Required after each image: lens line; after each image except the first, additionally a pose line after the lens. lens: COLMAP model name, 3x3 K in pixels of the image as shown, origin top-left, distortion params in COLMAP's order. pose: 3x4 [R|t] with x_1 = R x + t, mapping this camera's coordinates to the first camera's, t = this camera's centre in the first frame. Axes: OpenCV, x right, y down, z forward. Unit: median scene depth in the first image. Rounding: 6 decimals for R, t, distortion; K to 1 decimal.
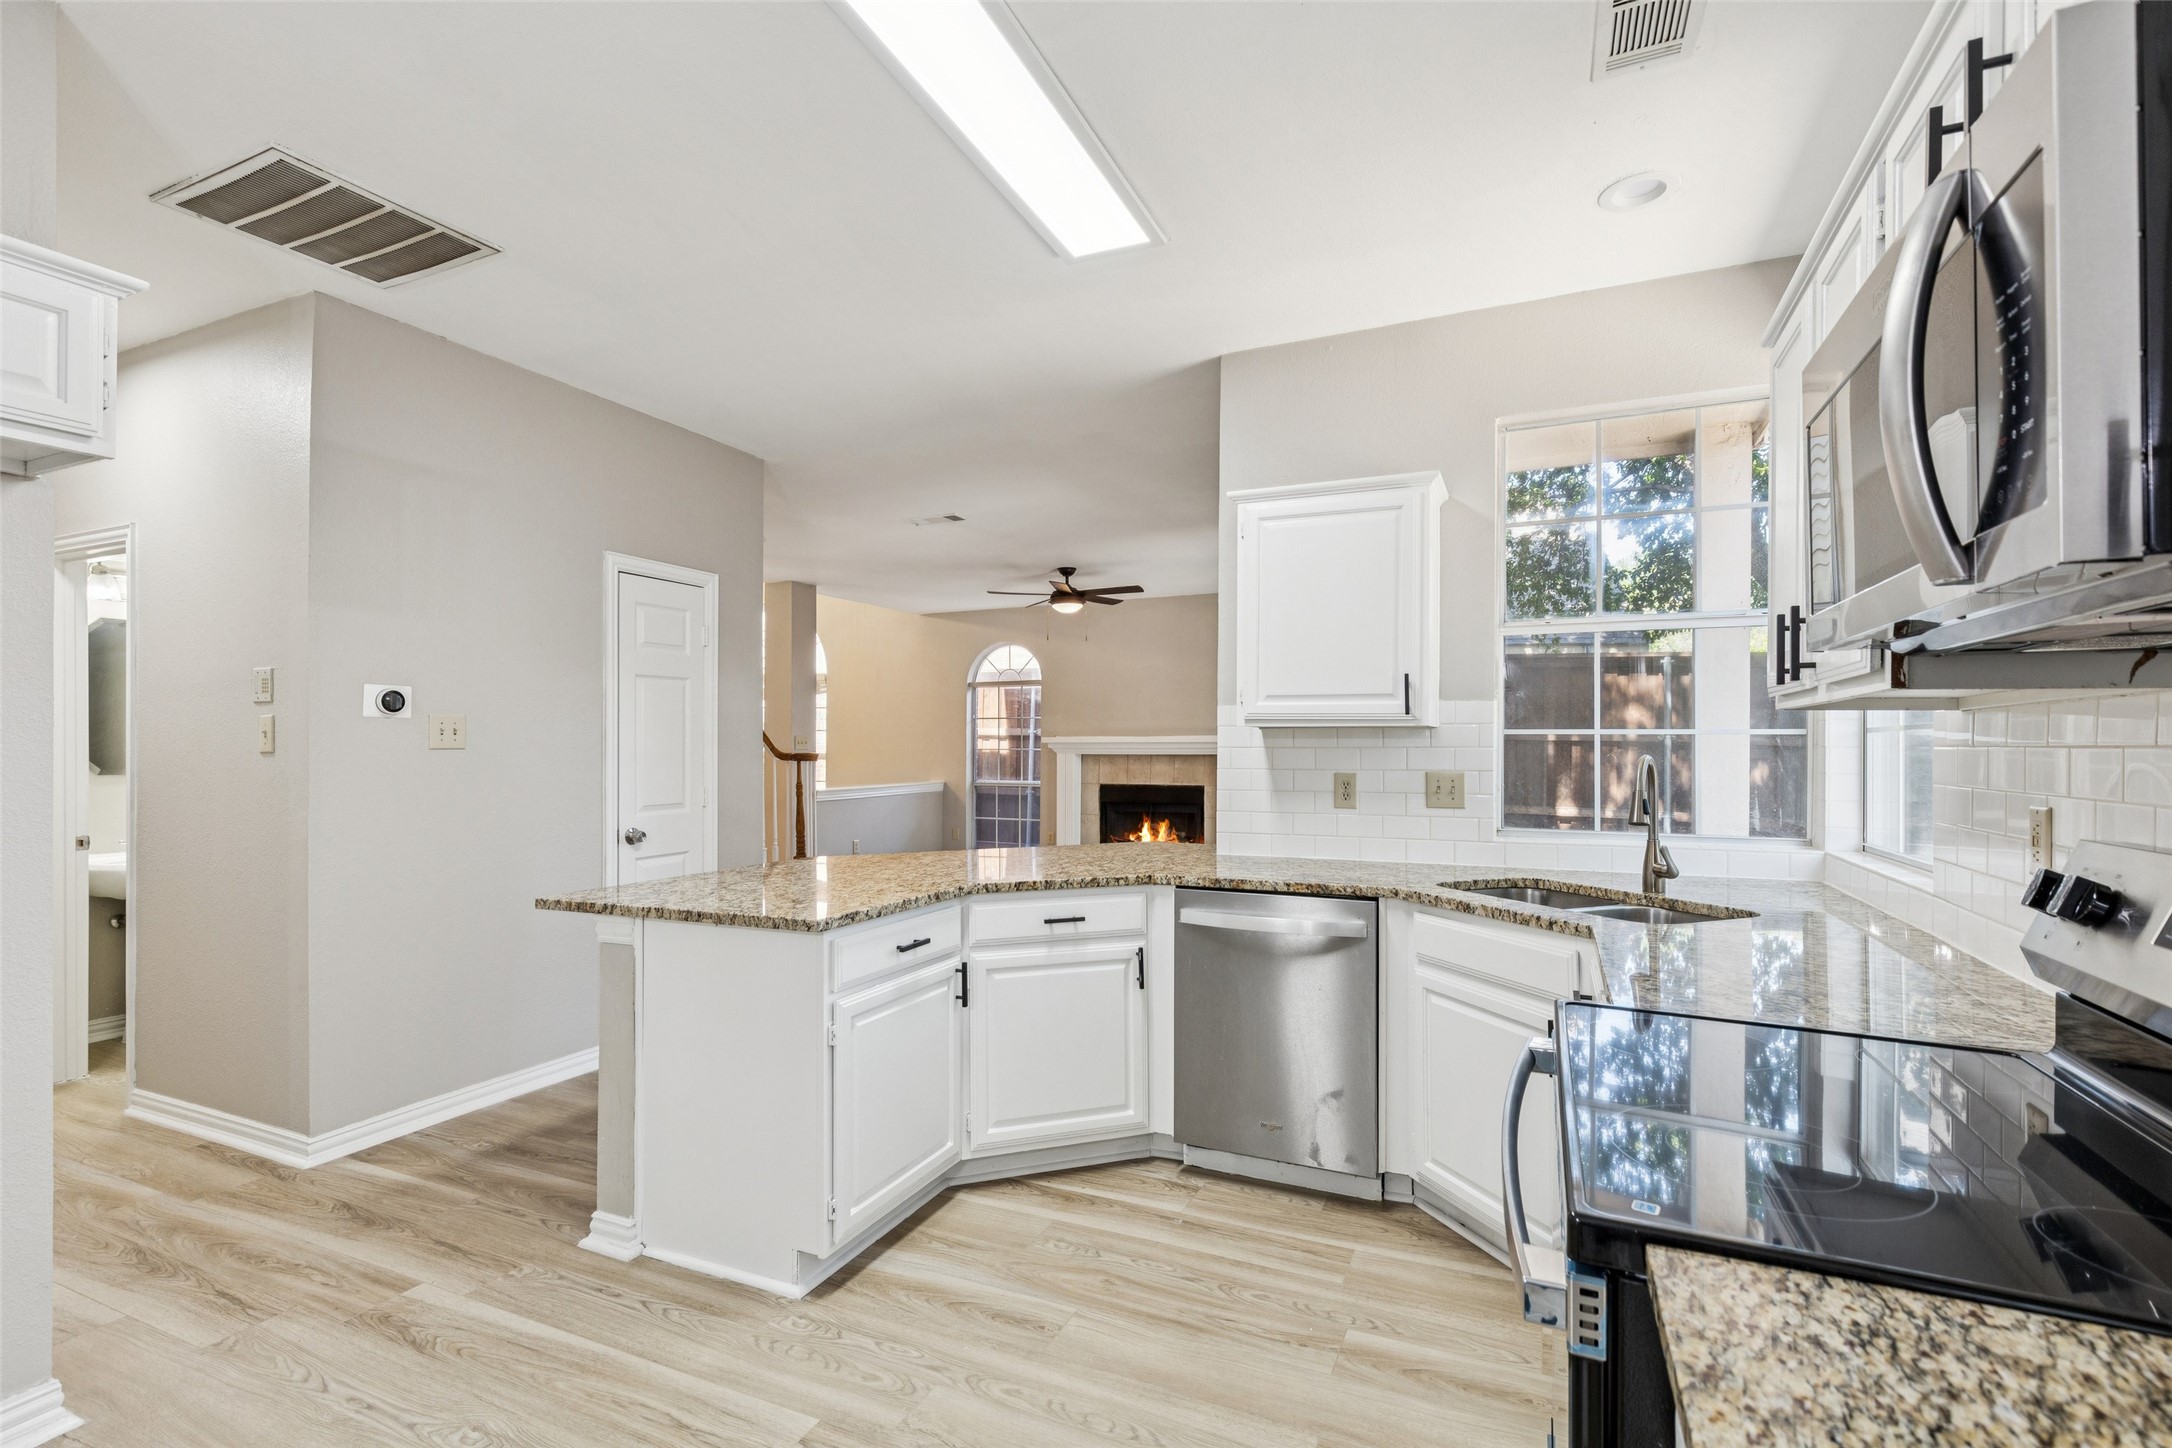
lens RADIAL K [[985.7, 0, 1089.6], [0, 985.7, 732.9], [0, 0, 1]] dist [0.012637, -0.001830]
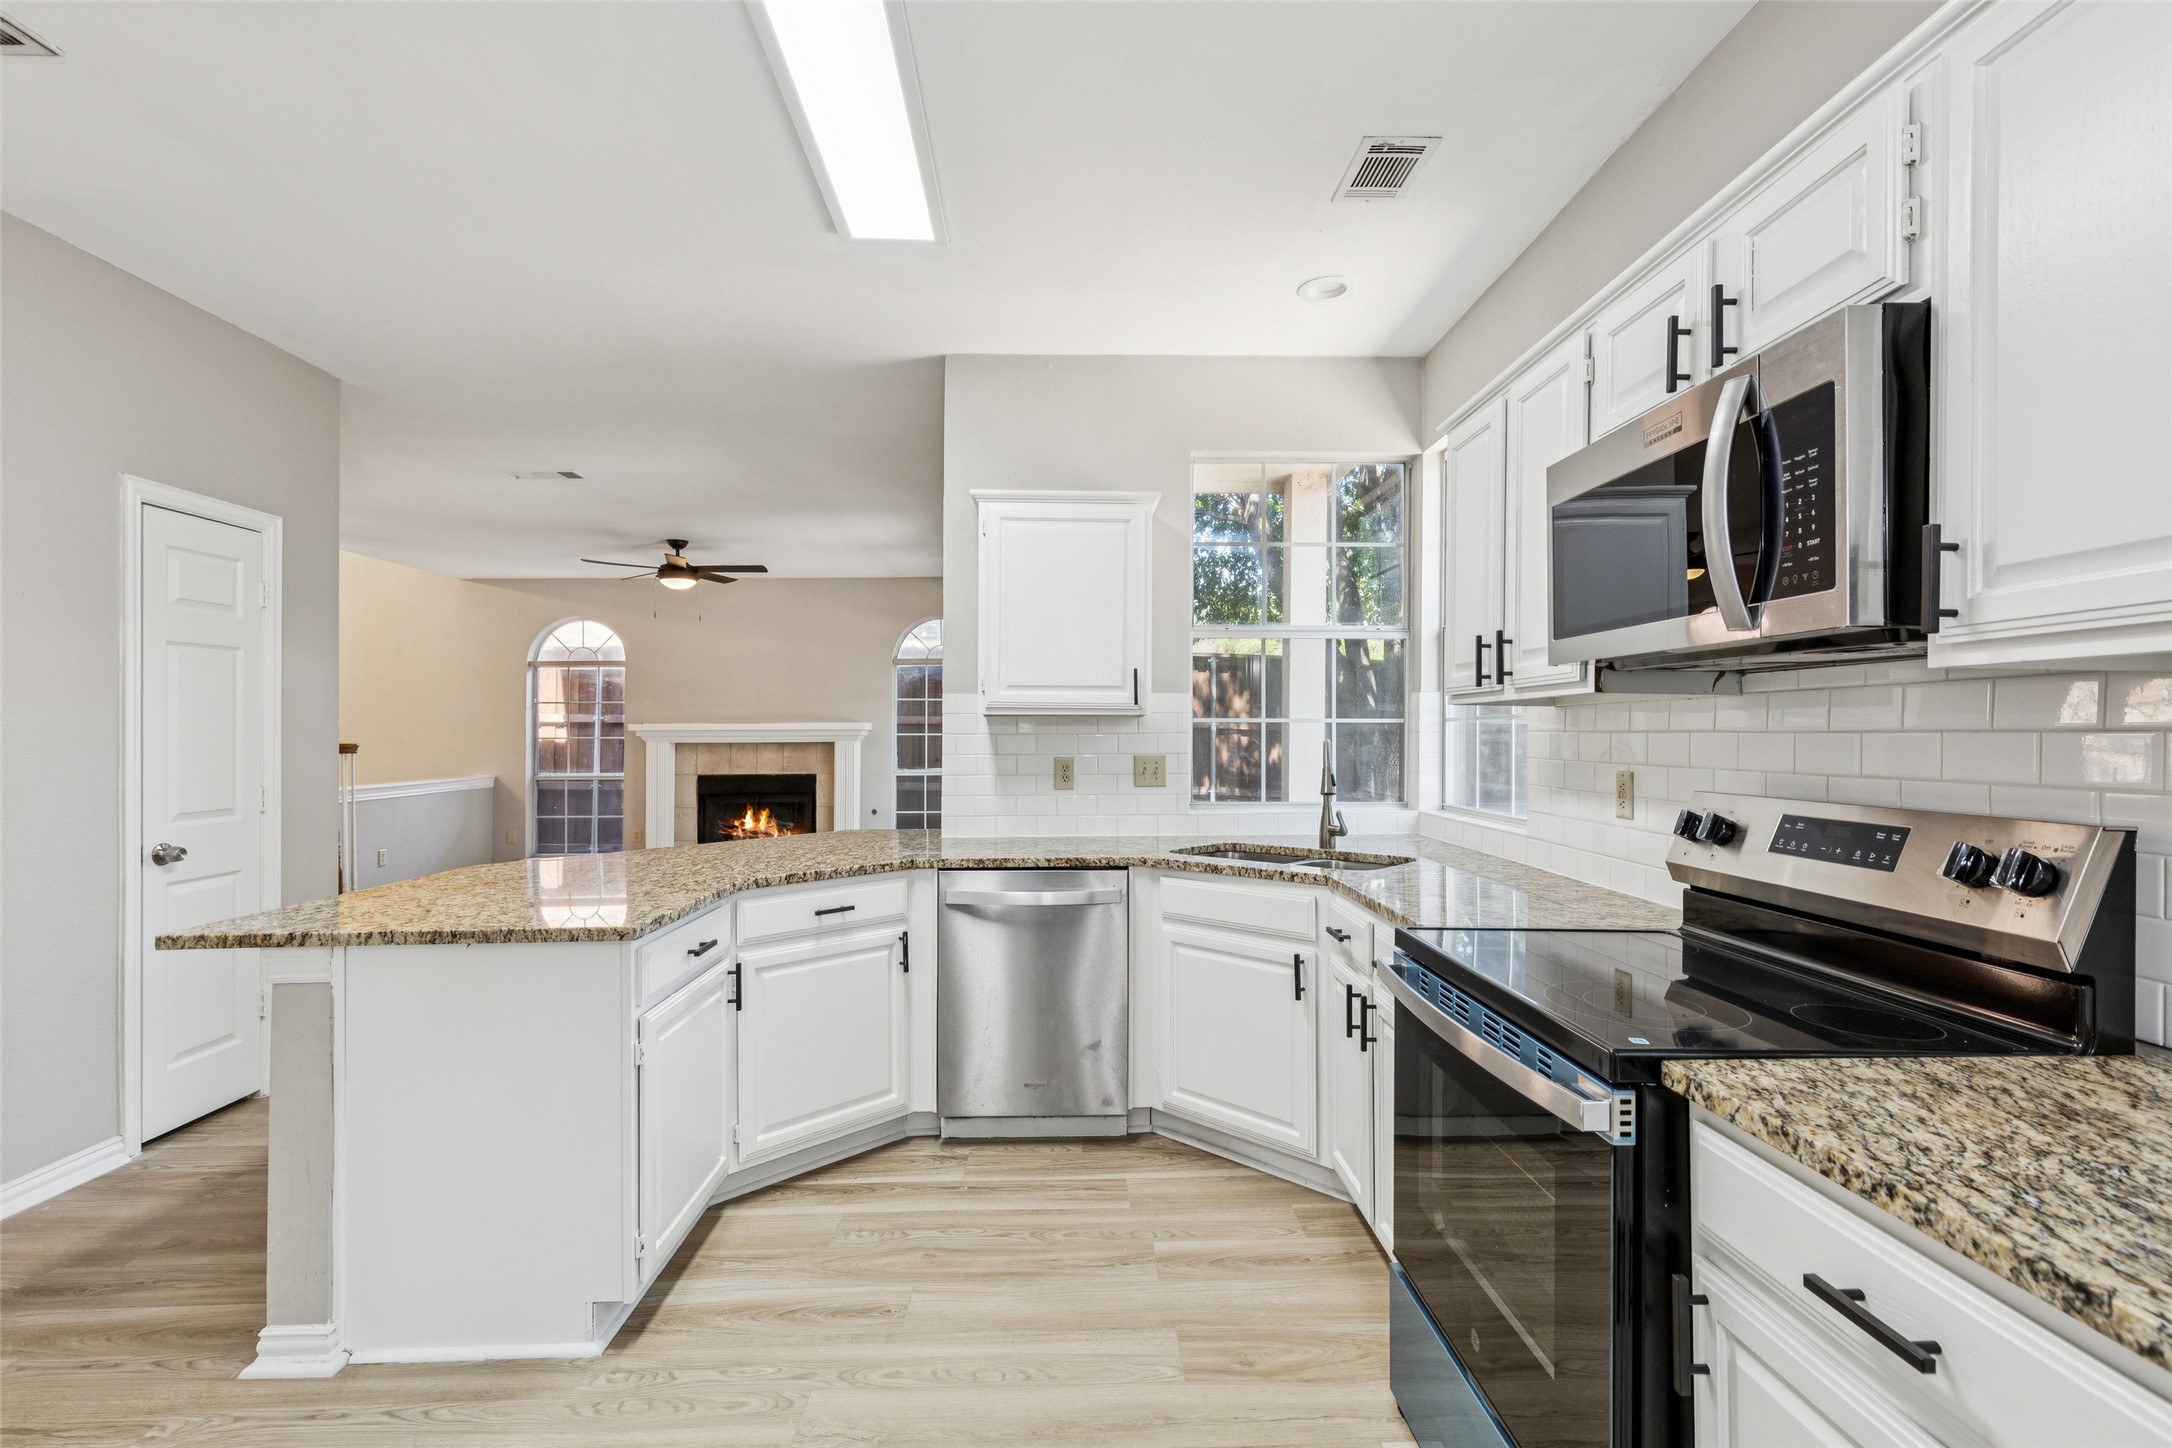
lens RADIAL K [[985.7, 0, 1083.6], [0, 985.7, 724.0], [0, 0, 1]] dist [0.012637, -0.001830]
pose [[0.899213, 0.001560, 0.437507, -0.242752], [-0.003054, 0.999992, 0.002711, 0.001072], [-0.437500, -0.003774, 0.899211, 0.009479]]
